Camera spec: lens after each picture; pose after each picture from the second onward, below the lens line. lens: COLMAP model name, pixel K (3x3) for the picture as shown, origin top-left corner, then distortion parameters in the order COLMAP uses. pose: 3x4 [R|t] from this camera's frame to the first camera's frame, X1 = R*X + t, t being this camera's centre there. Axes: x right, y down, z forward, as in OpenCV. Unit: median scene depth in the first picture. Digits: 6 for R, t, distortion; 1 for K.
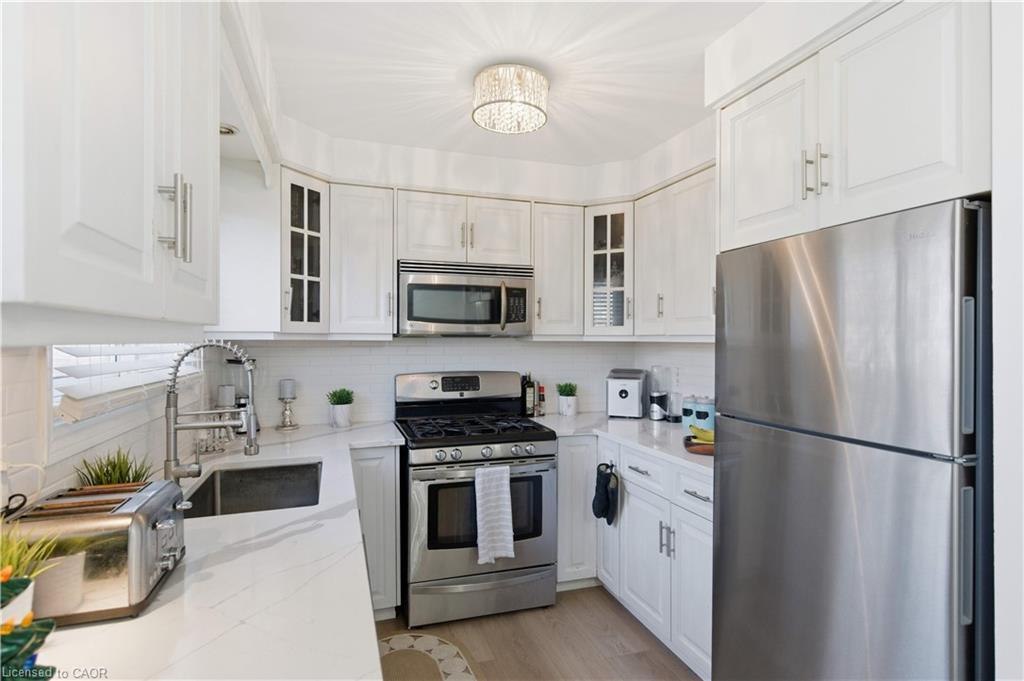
lens RADIAL K [[535.4, 0, 513.2], [0, 535.4, 340.4], [0, 0, 1]] dist [0.018648, -0.001260]
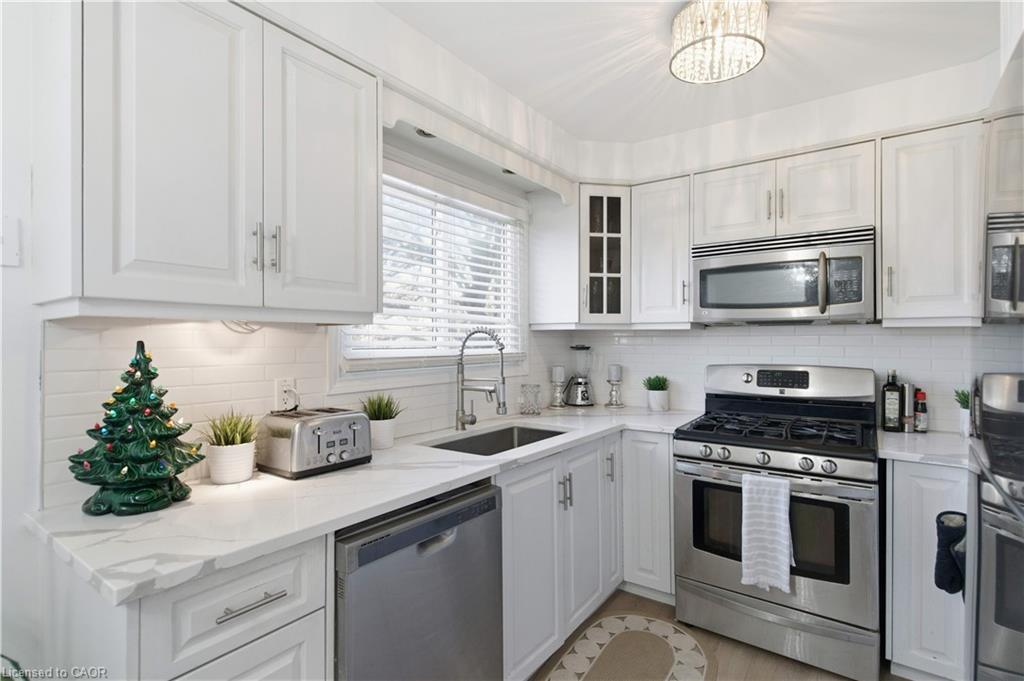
lens RADIAL K [[495.0, 0, 512.8], [0, 495.0, 341.7], [0, 0, 1]] dist [0.000880, -0.000872]
pose [[0.582018, 0.001319, -0.813175, 0.339056], [0.001684, 0.999995, 0.002828, 0.020855], [0.813174, -0.003016, 0.582013, 0.214502]]
